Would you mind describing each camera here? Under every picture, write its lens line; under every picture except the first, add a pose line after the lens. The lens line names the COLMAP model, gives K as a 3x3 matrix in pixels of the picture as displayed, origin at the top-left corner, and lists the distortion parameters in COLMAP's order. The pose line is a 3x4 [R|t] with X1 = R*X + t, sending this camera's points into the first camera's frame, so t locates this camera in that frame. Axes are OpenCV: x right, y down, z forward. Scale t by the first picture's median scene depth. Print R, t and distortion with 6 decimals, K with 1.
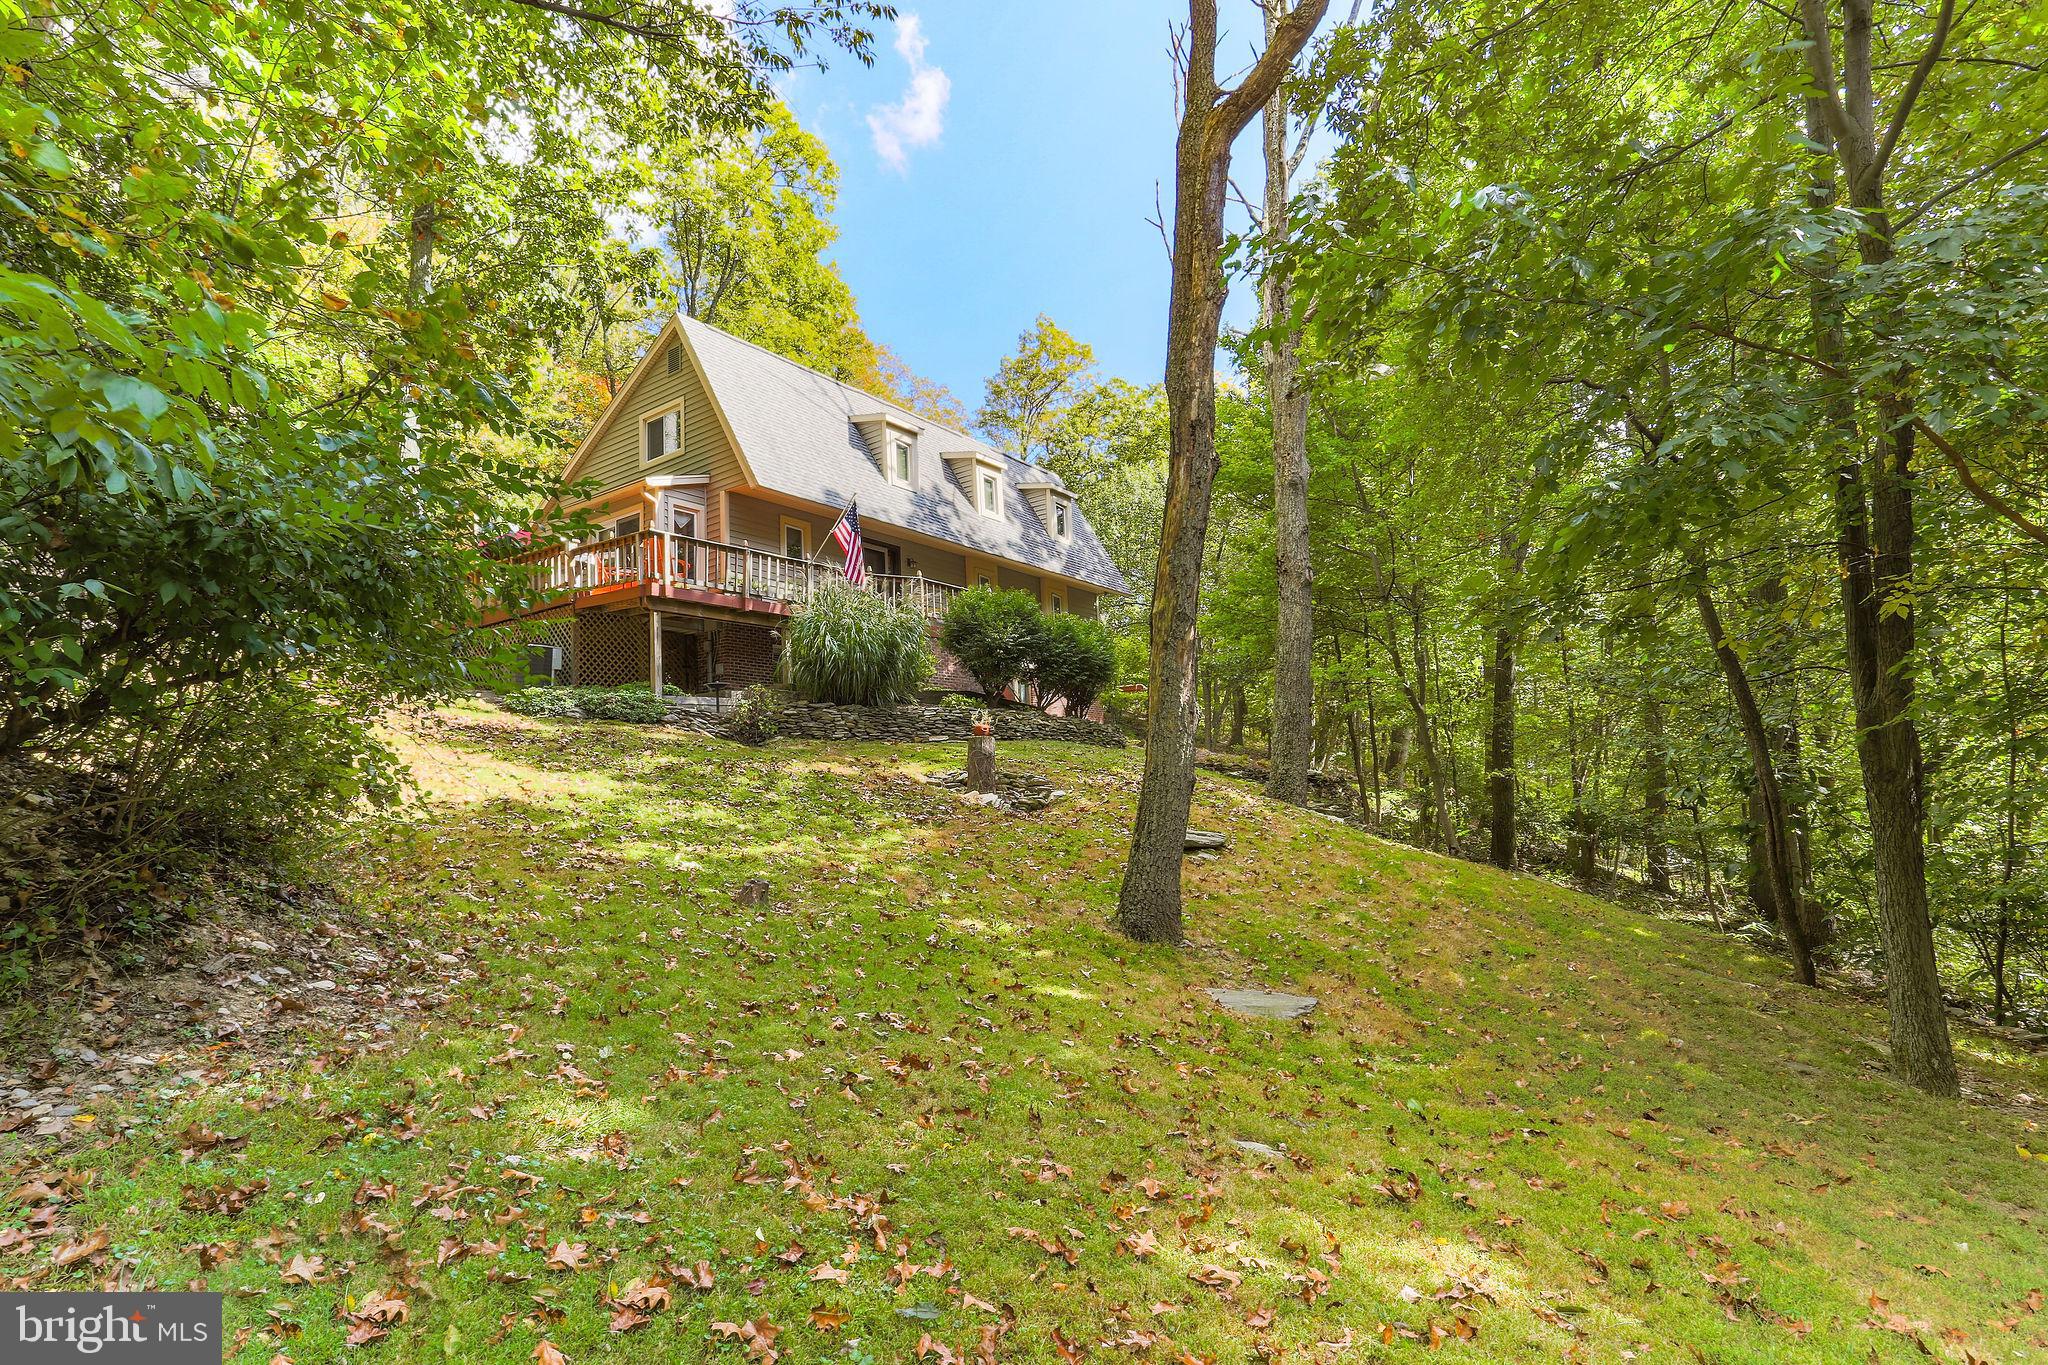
lens RADIAL K [[1031.4, 0, 1024.0], [0, 1031.4, 682.5], [0, 0, 1]] dist [-0.043650, 0.000267]
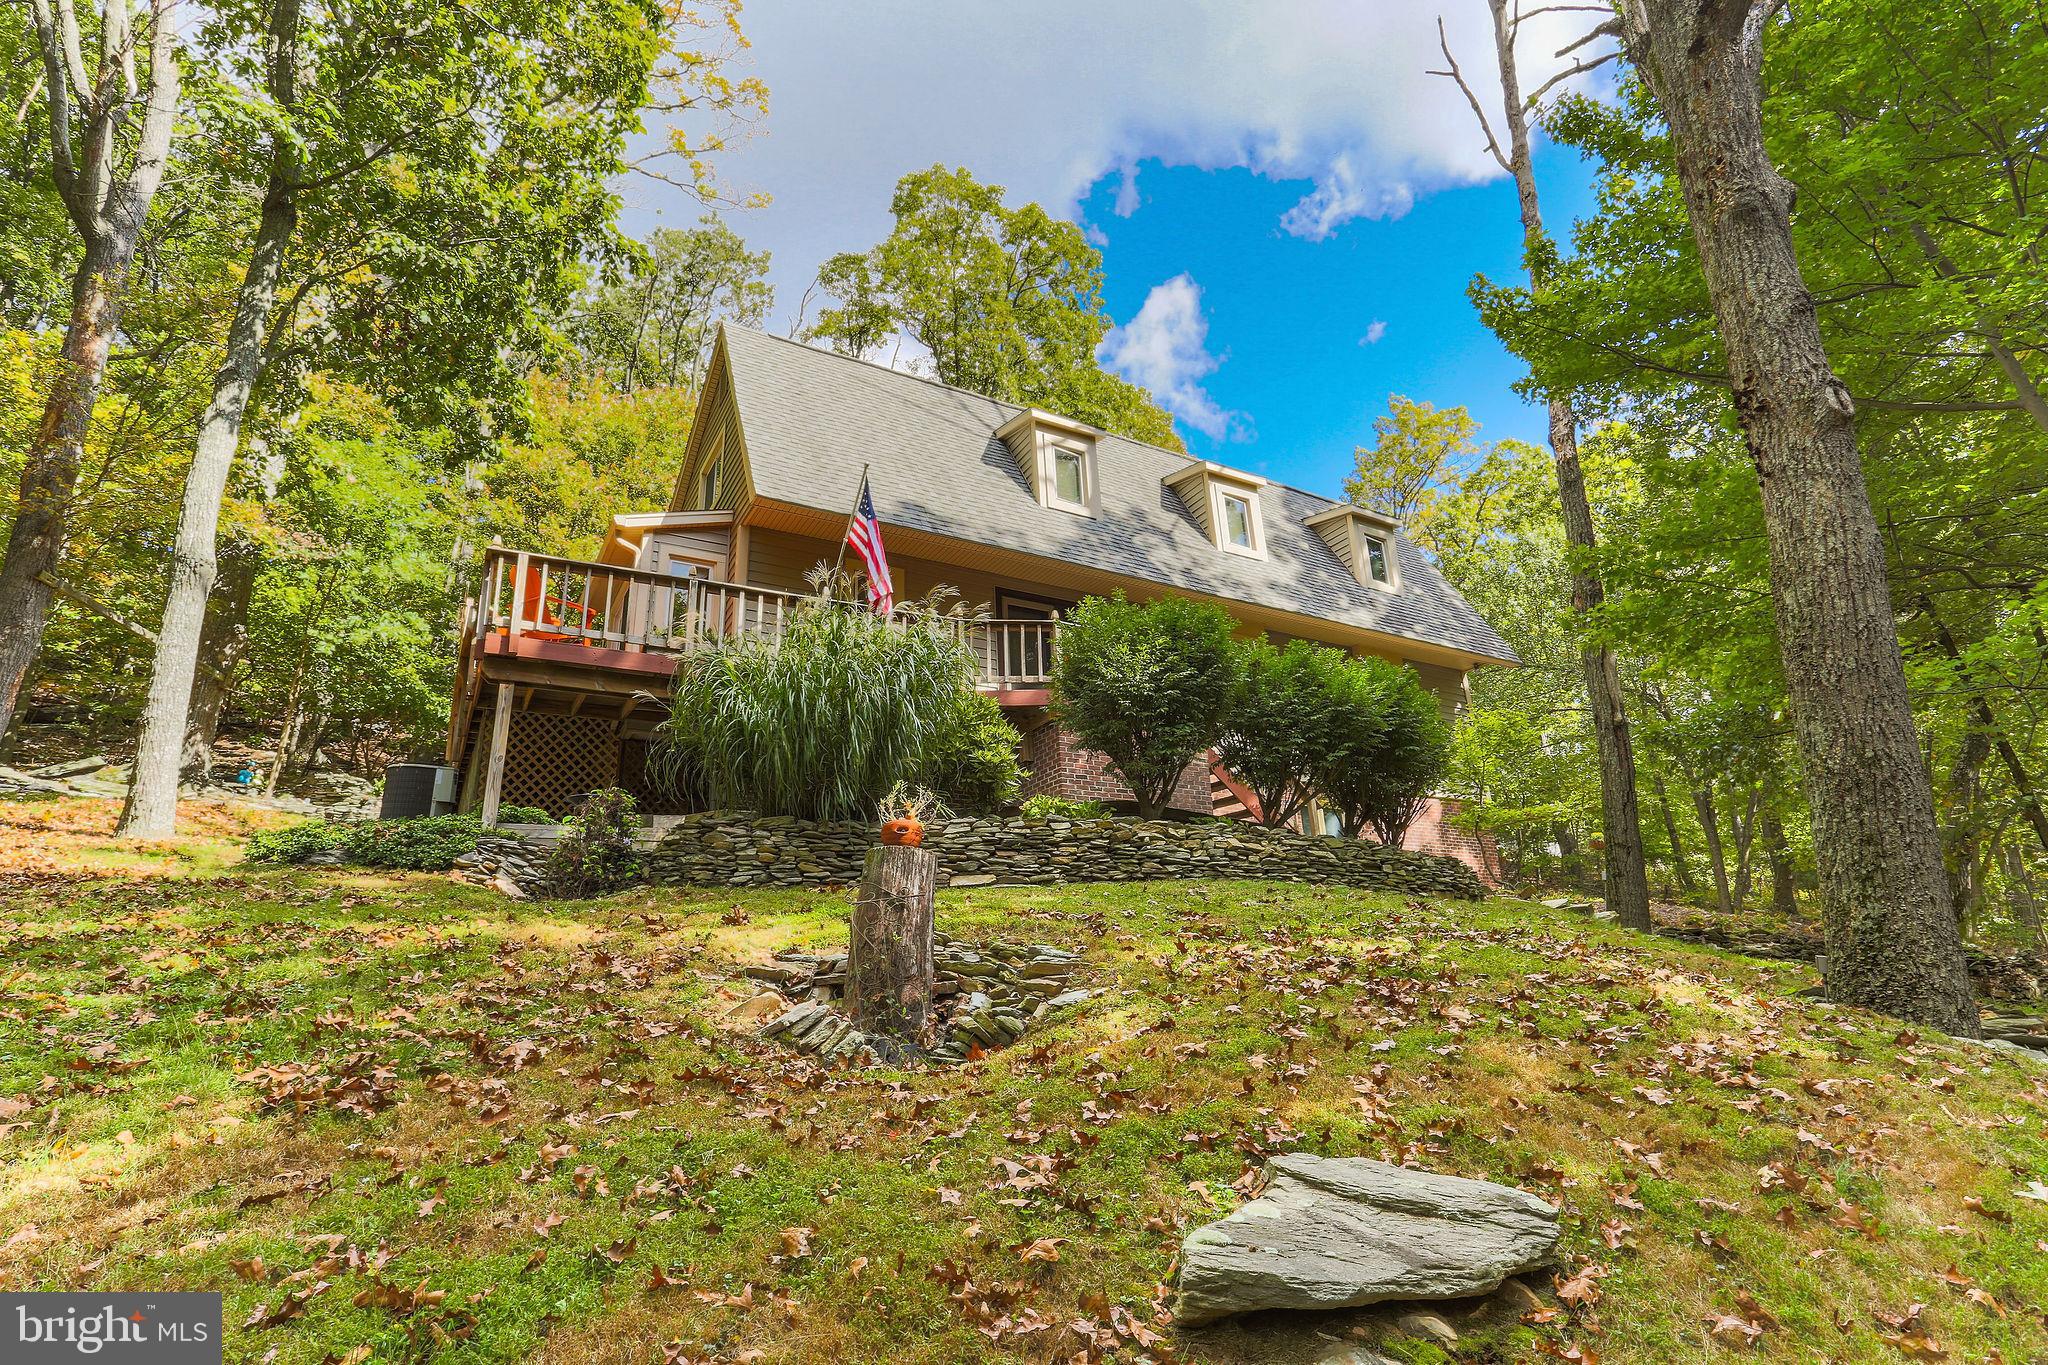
lens RADIAL K [[1031.4, 0, 1024.0], [0, 1031.4, 682.5], [0, 0, 1]] dist [-0.043650, 0.000267]
pose [[0.905662, -0.131887, -0.402966, 0.106458], [0.054059, 0.978554, -0.198773, 0.045506], [0.420540, 0.158237, 0.893369, 0.427491]]
